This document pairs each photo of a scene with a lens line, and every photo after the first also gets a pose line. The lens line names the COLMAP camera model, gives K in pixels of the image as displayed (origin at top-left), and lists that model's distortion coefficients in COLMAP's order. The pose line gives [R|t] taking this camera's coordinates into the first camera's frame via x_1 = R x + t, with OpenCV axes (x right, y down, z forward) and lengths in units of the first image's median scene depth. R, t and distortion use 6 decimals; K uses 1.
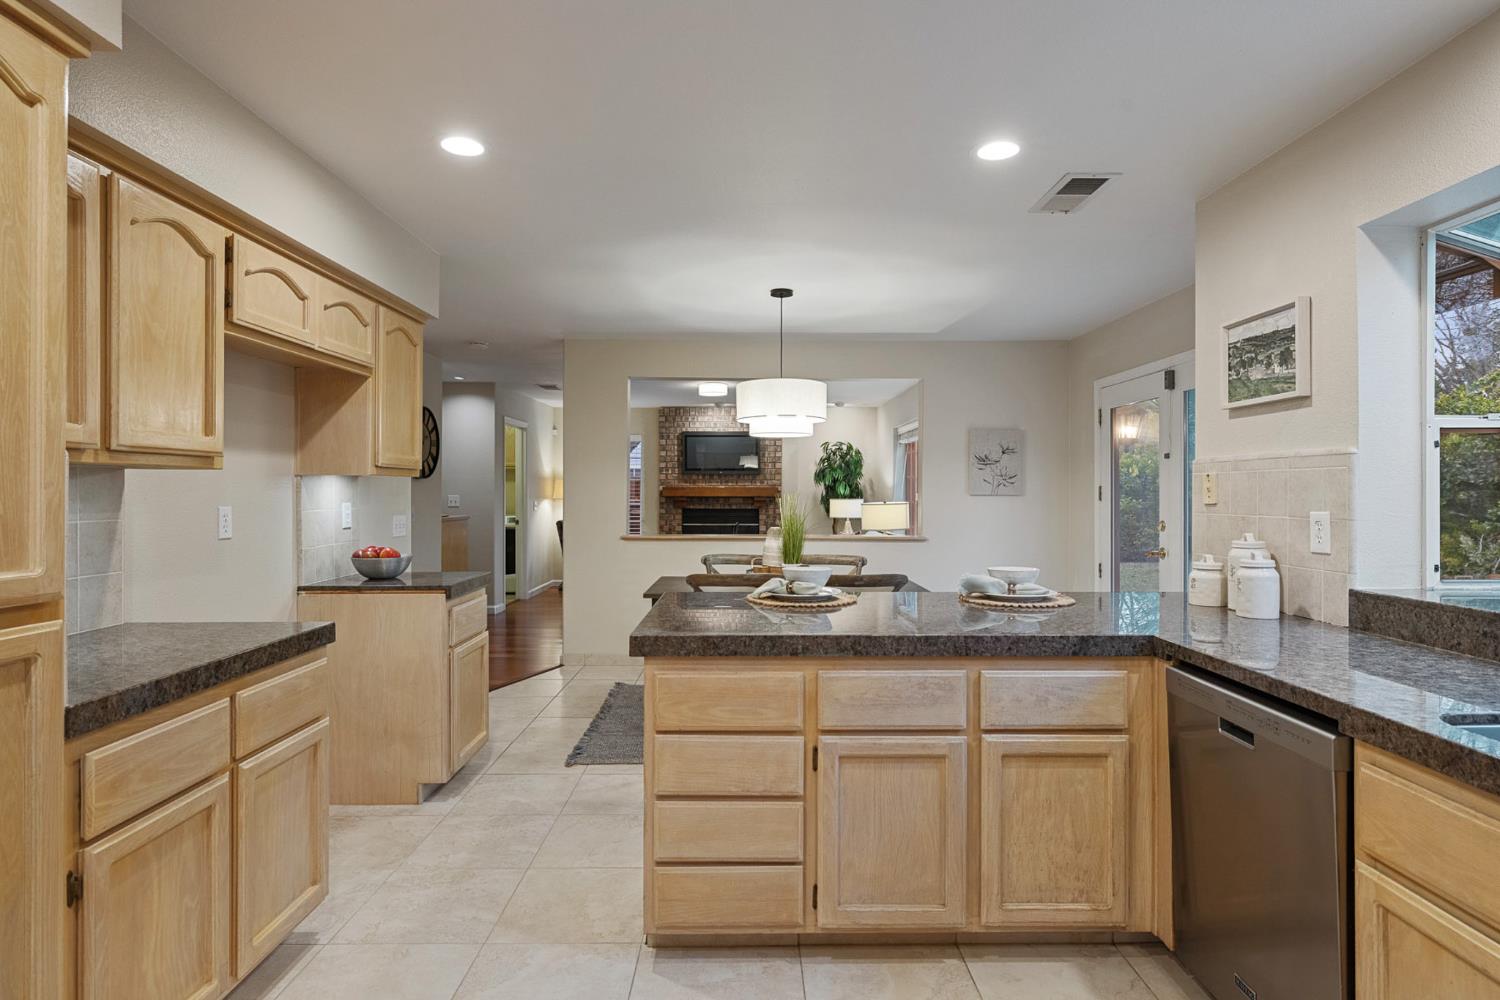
lens RADIAL K [[802.0, 0, 756.1], [0, 802.0, 494.0], [0, 0, 1]] dist [0.000782, 0.000698]
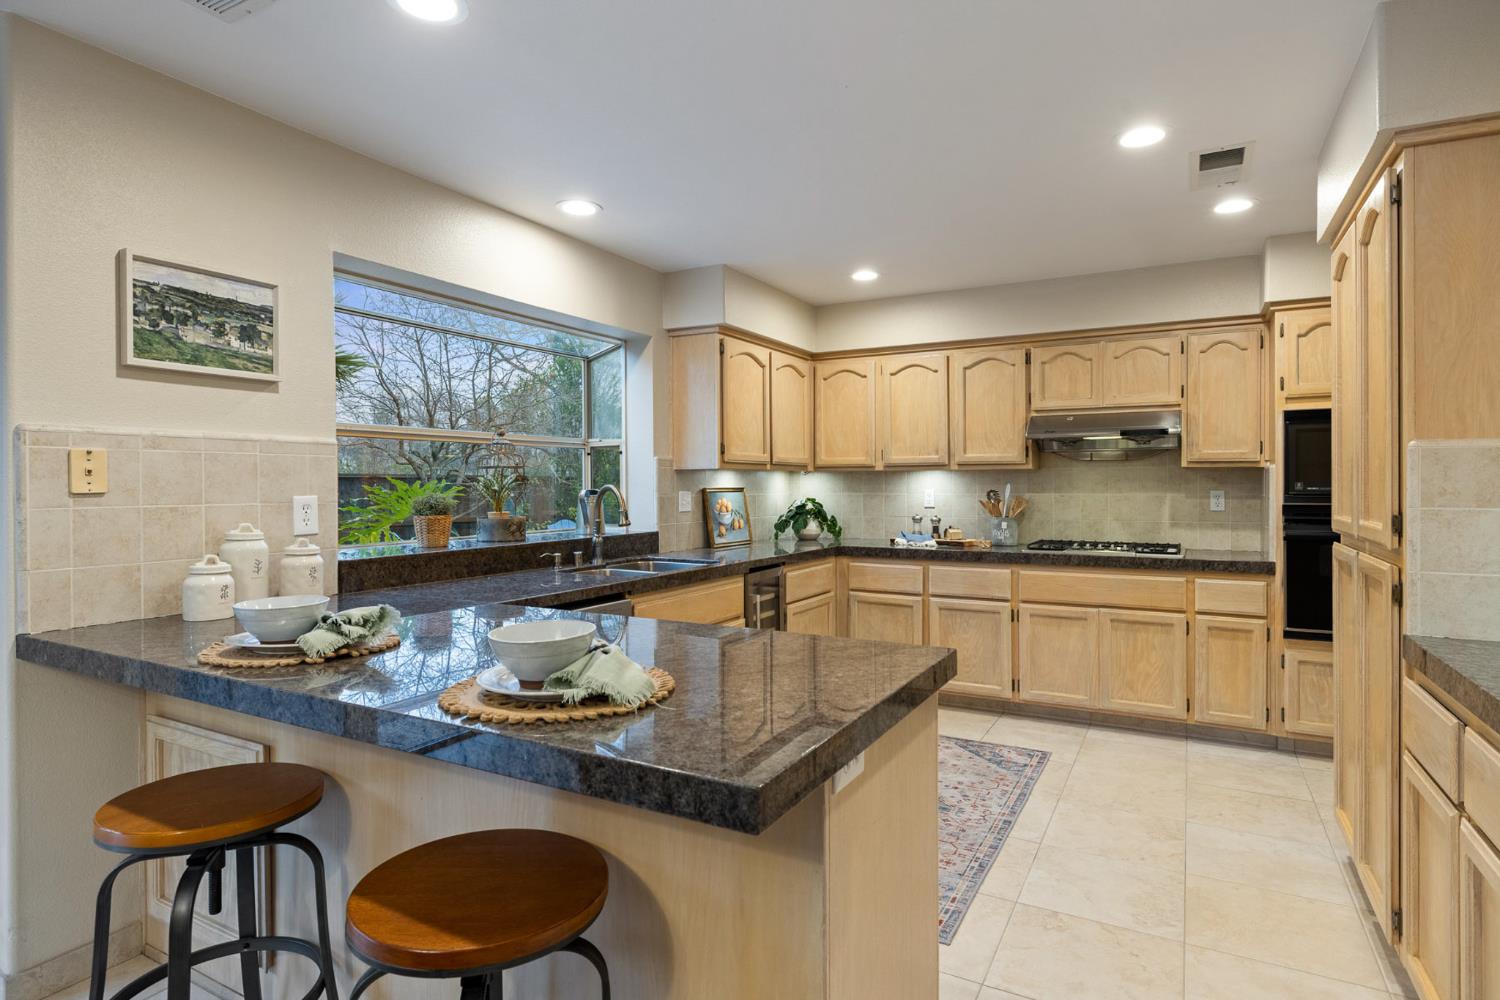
lens RADIAL K [[802.0, 0, 753.3], [0, 802.0, 490.1], [0, 0, 1]] dist [0.000782, 0.000698]
pose [[-0.872787, -0.006002, 0.488064, -0.300058], [-0.000258, 0.999930, 0.011835, 0.001304], [-0.488101, 0.010204, -0.872727, 1.451422]]
